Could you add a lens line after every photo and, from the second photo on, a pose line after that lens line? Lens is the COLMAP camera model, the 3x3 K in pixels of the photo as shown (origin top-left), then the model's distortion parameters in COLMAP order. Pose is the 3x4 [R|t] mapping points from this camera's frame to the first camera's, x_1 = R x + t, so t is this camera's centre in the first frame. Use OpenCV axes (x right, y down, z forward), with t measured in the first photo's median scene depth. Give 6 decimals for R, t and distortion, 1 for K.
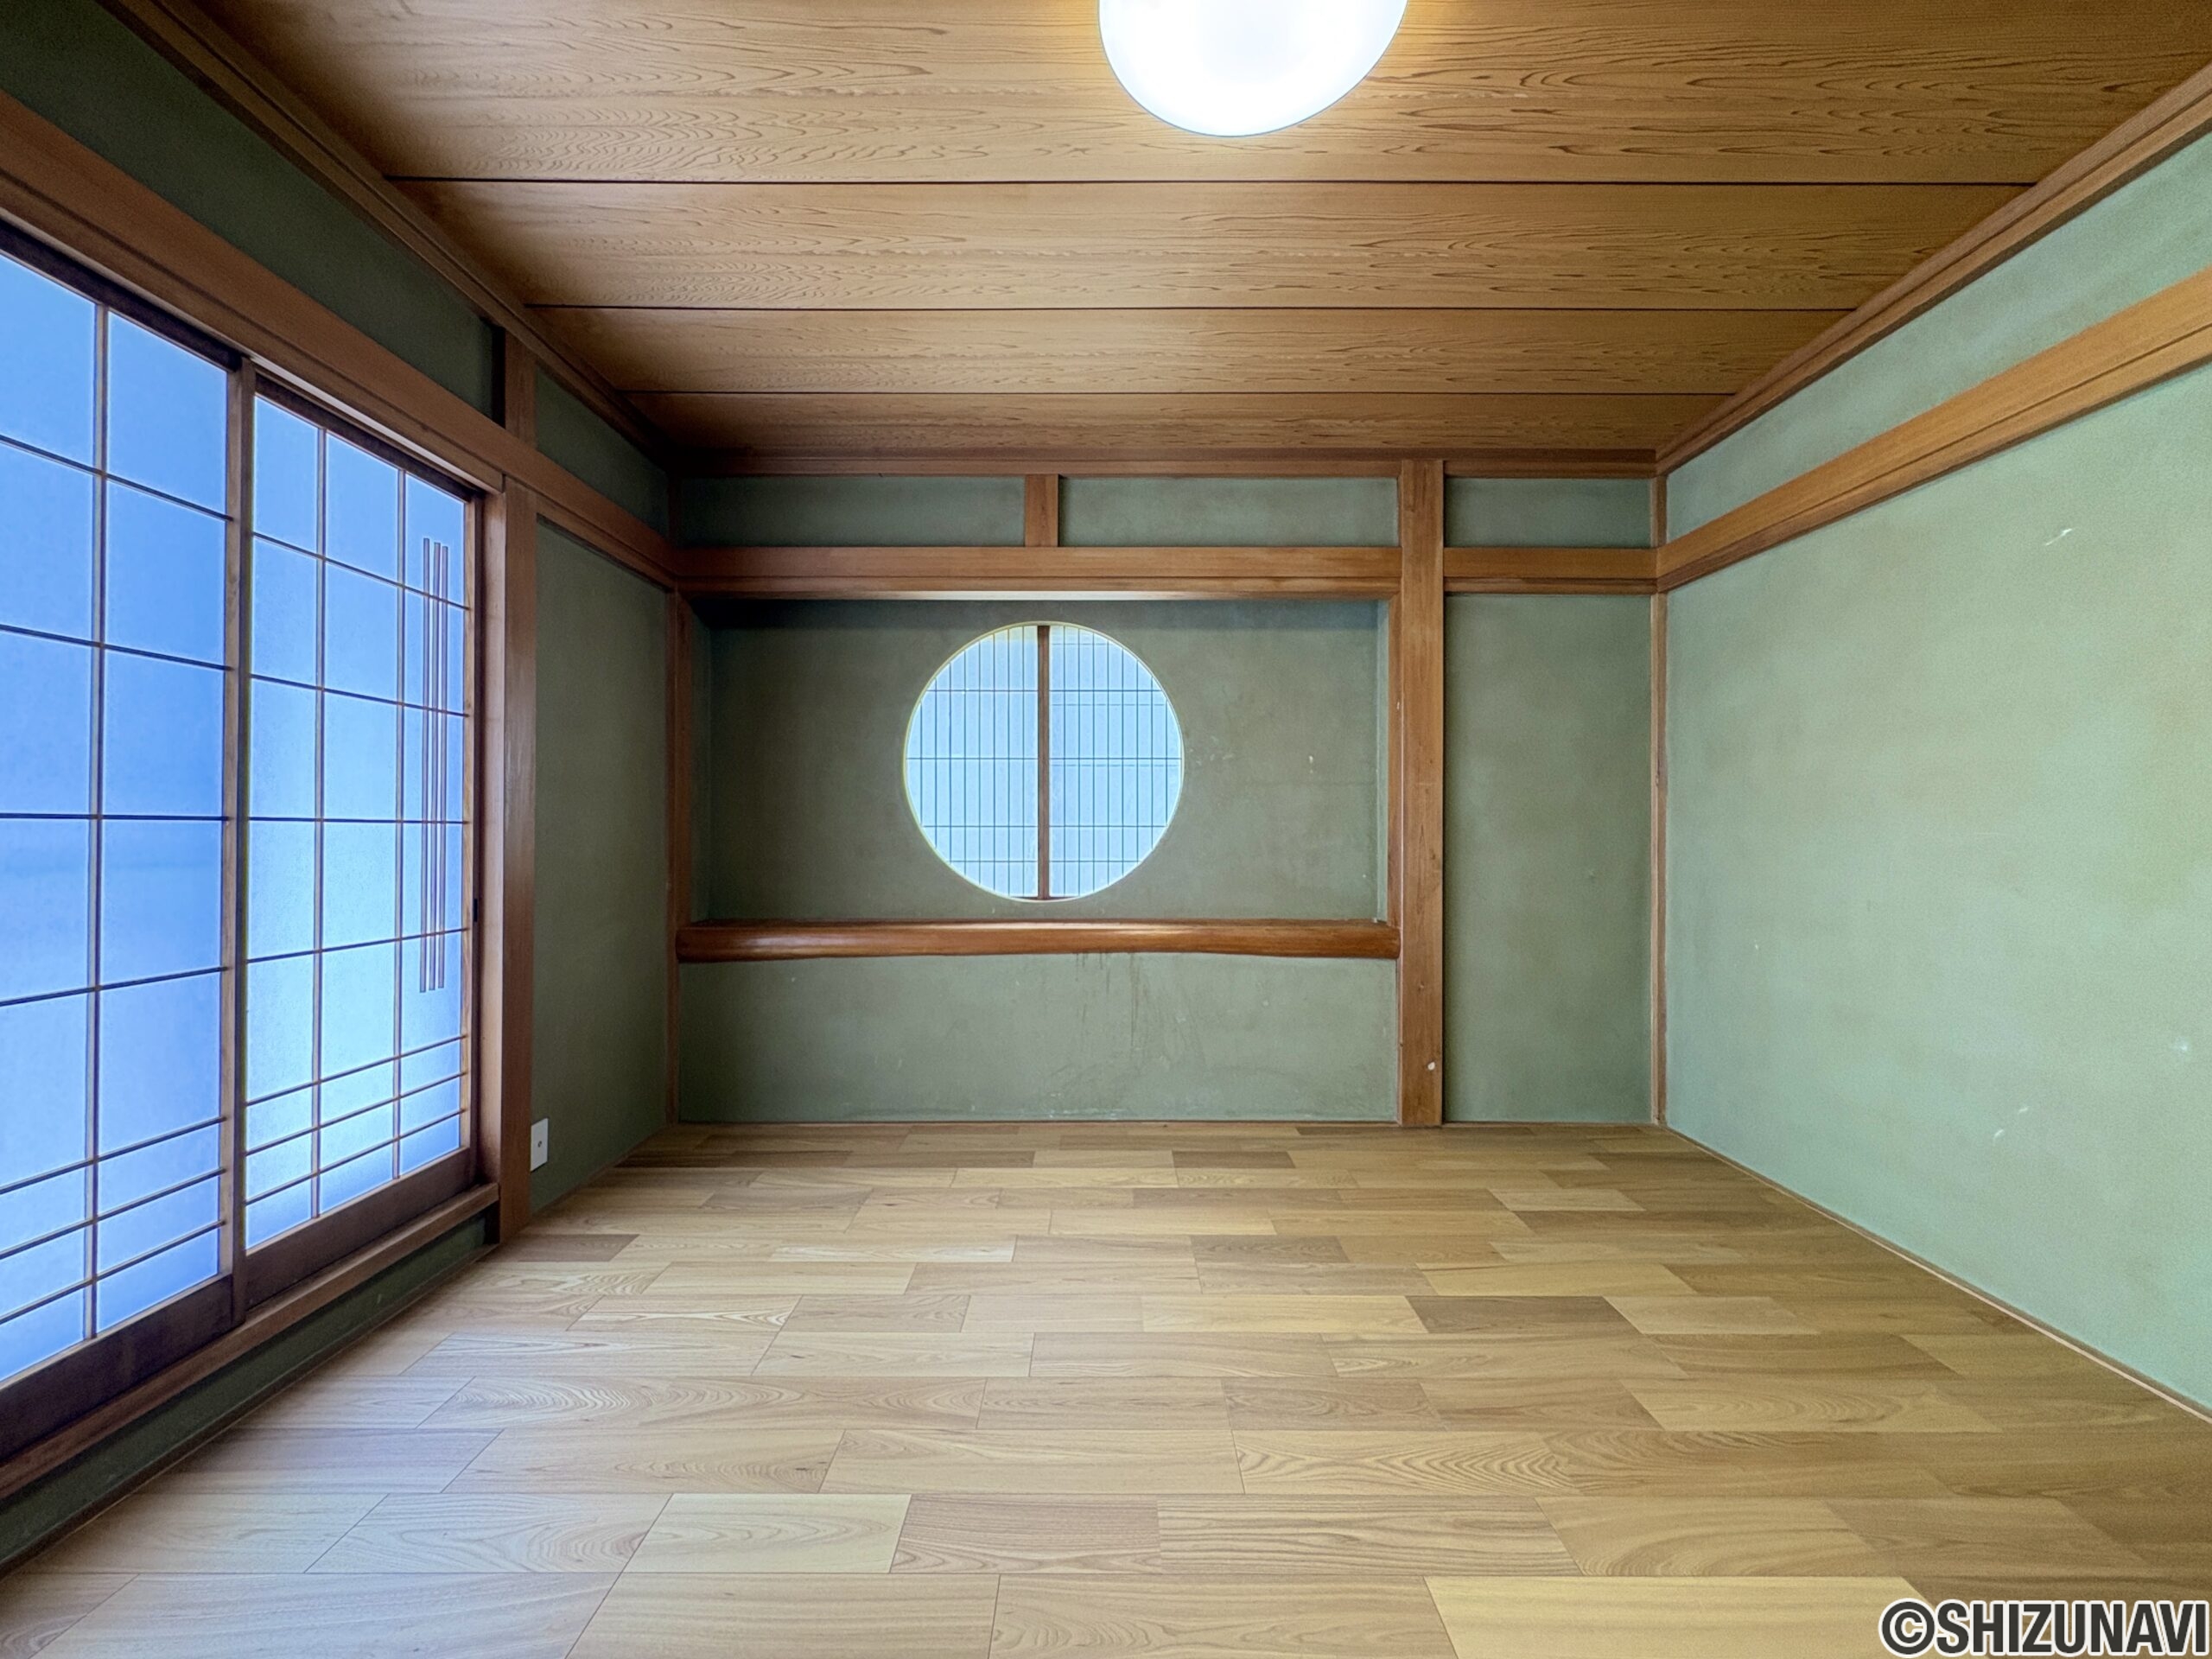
lens RADIAL K [[881.7, 0, 1100.7], [0, 881.7, 823.9], [0, 0, 1]] dist [0.001961, -0.000855]
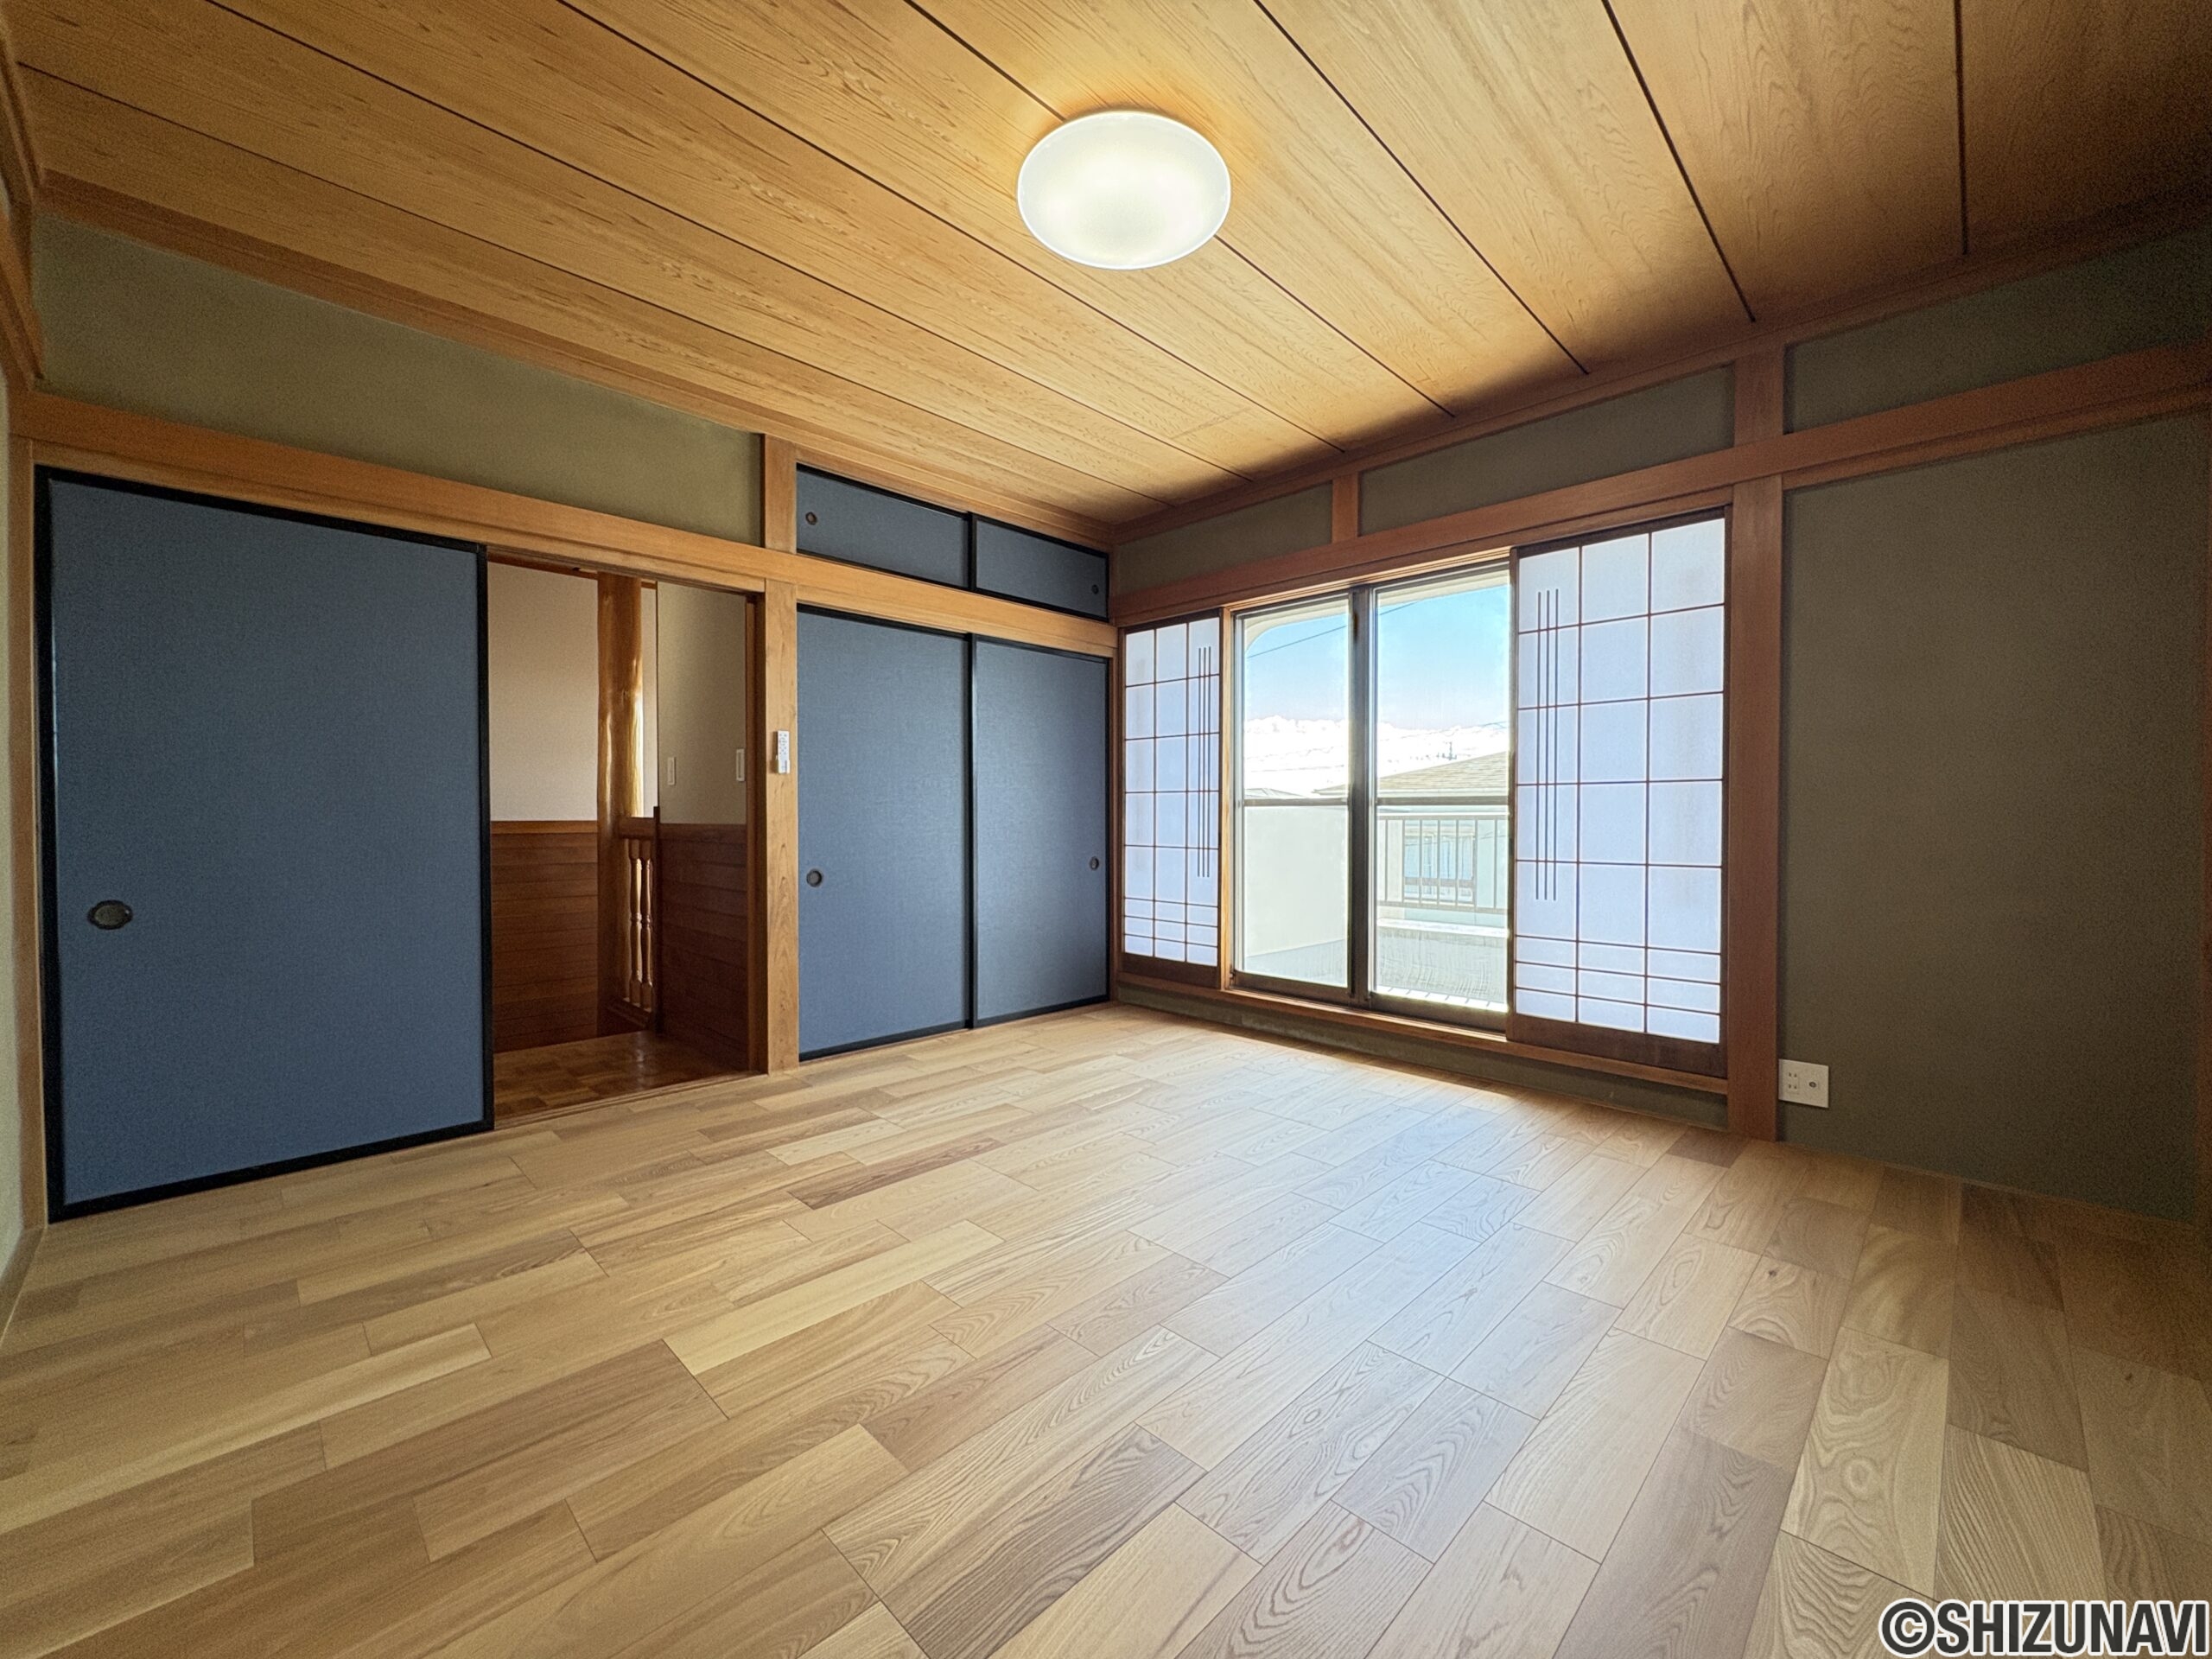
lens RADIAL K [[881.7, 0, 1125.1], [0, 881.7, 826.0], [0, 0, 1]] dist [0.001961, -0.000855]
pose [[-0.686287, 0.001641, -0.727329, 0.814338], [0.000549, 0.999998, 0.001739, 0.060259], [0.727331, 0.000794, -0.686287, 1.330750]]
